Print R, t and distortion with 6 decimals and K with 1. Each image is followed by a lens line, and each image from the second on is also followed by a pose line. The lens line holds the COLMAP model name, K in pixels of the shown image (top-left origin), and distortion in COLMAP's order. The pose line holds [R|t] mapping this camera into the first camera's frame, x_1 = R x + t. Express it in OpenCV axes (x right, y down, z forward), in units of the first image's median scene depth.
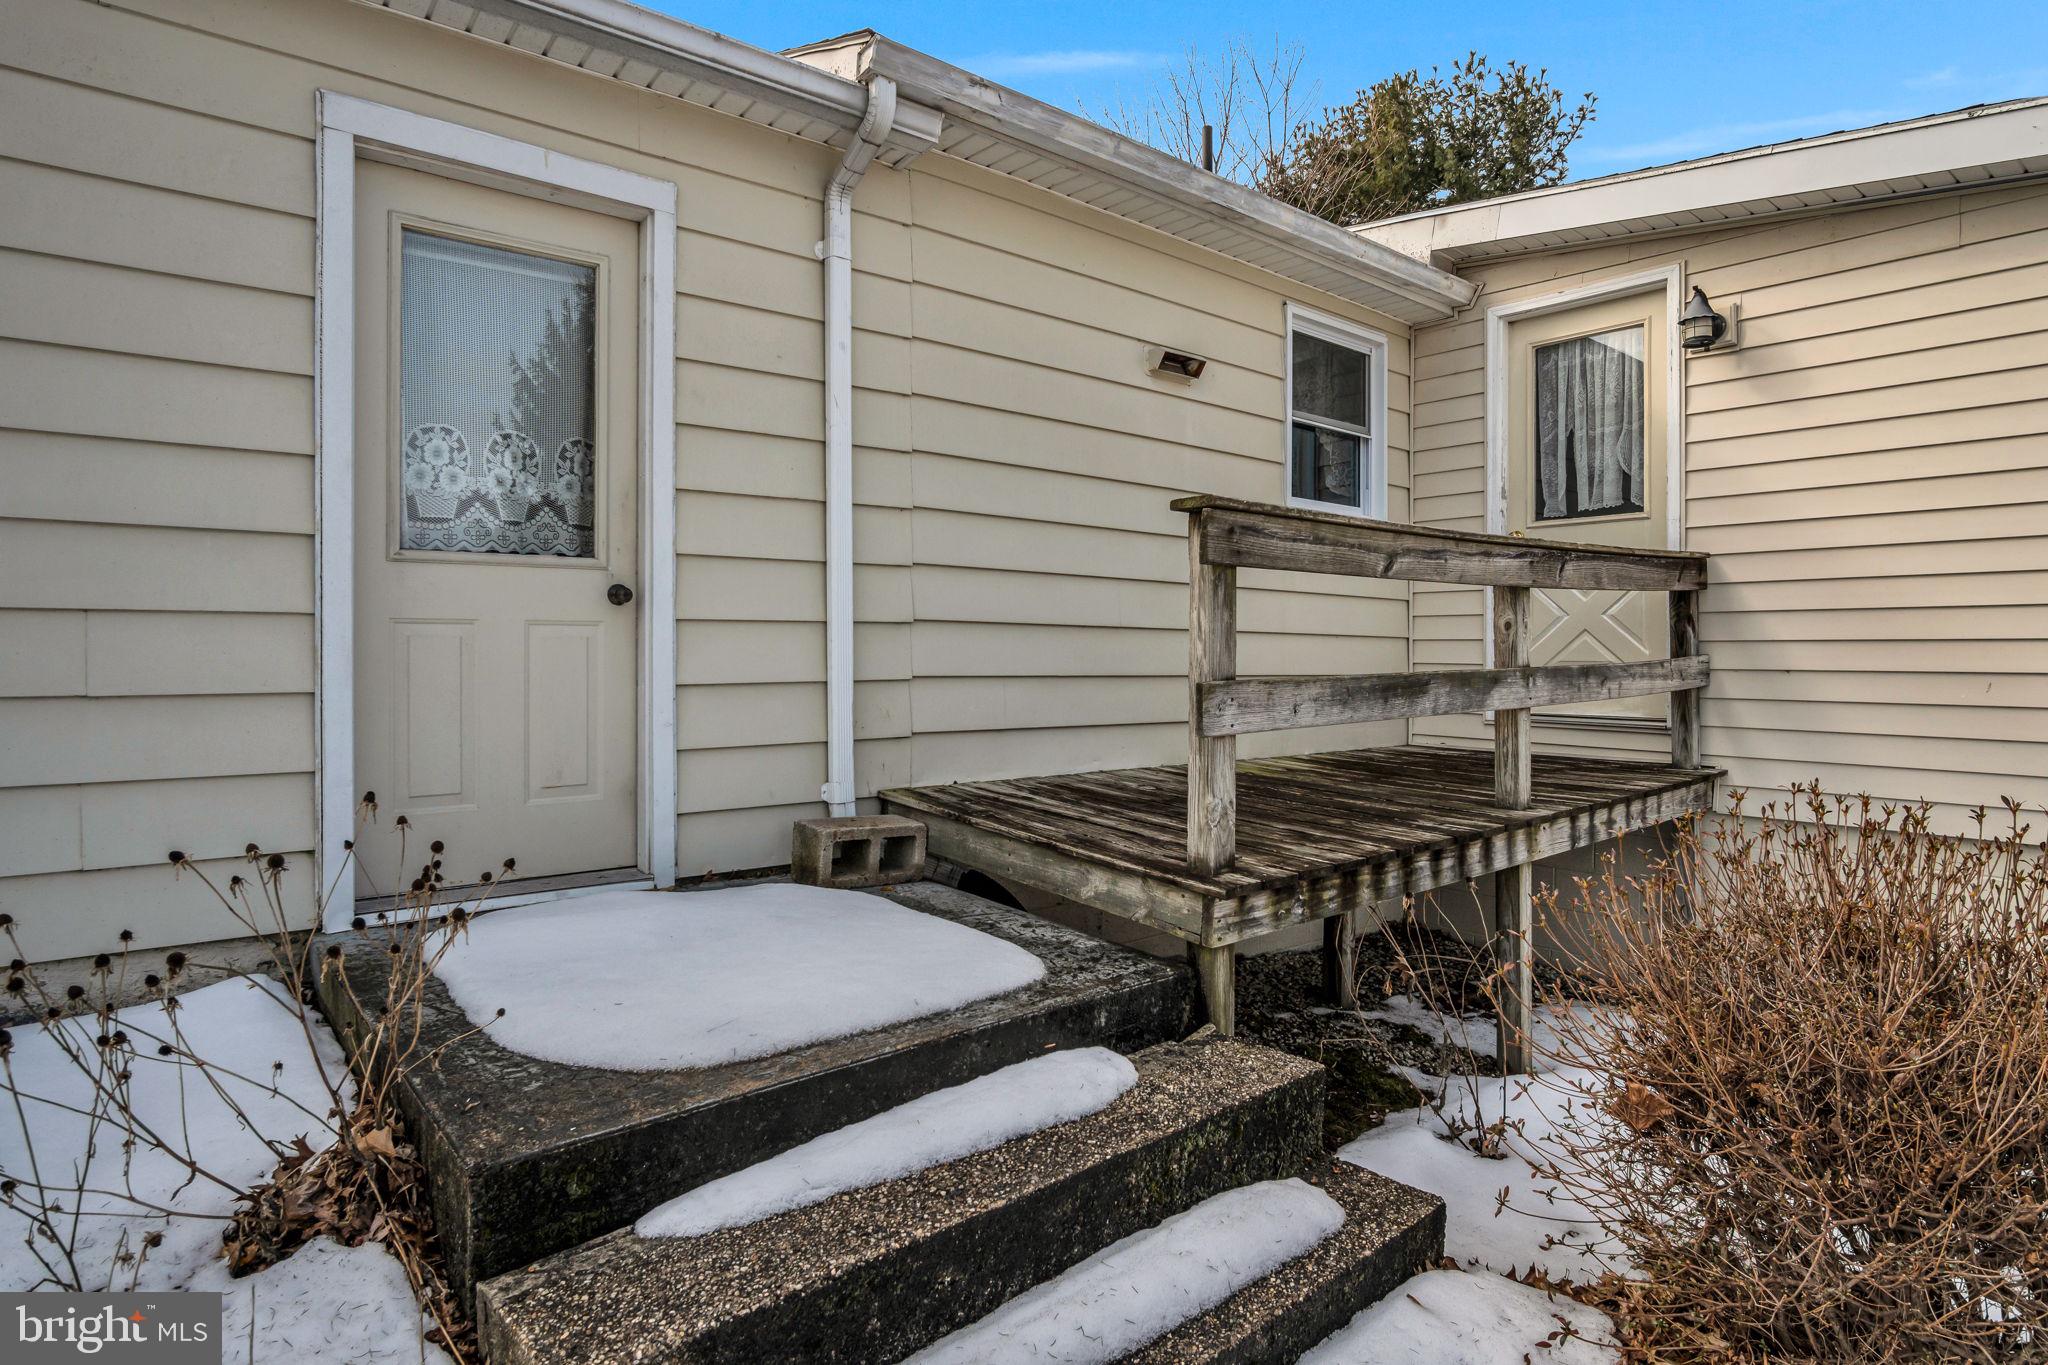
lens RADIAL K [[1125.9, 0, 1024.8], [0, 1125.9, 683.6], [0, 0, 1]] dist [-0.030098, 0.000813]
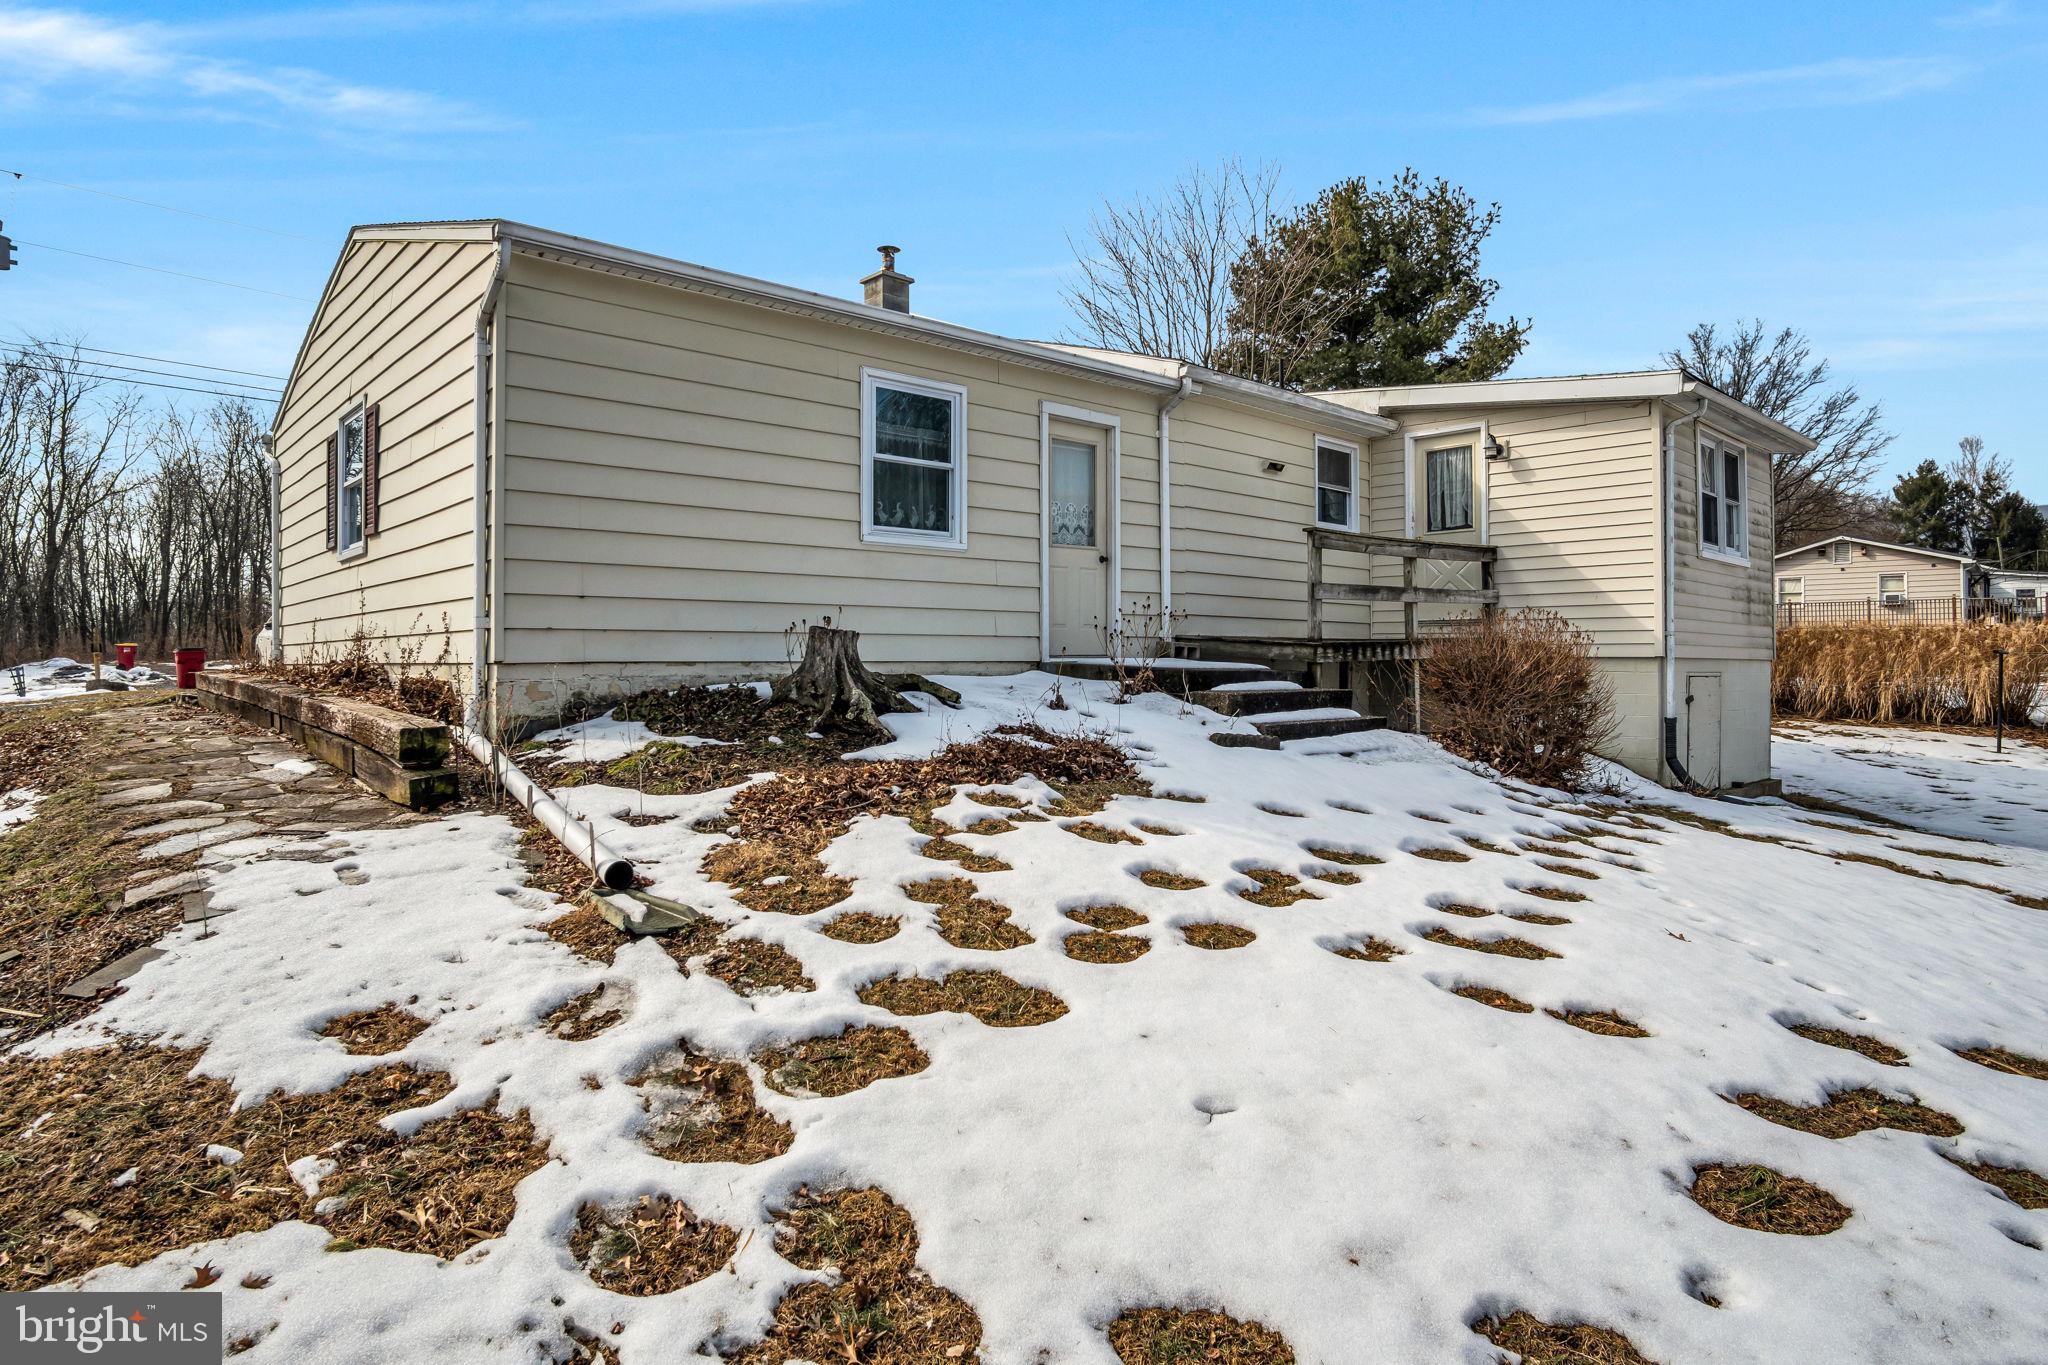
lens RADIAL K [[1125.9, 0, 1022.0], [0, 1125.9, 669.0], [0, 0, 1]] dist [-0.030098, 0.000813]
pose [[0.999261, -0.006025, 0.037969, -0.453530], [0.006612, 0.999860, -0.015371, 0.163076], [-0.037871, 0.015611, 0.999161, -1.248588]]
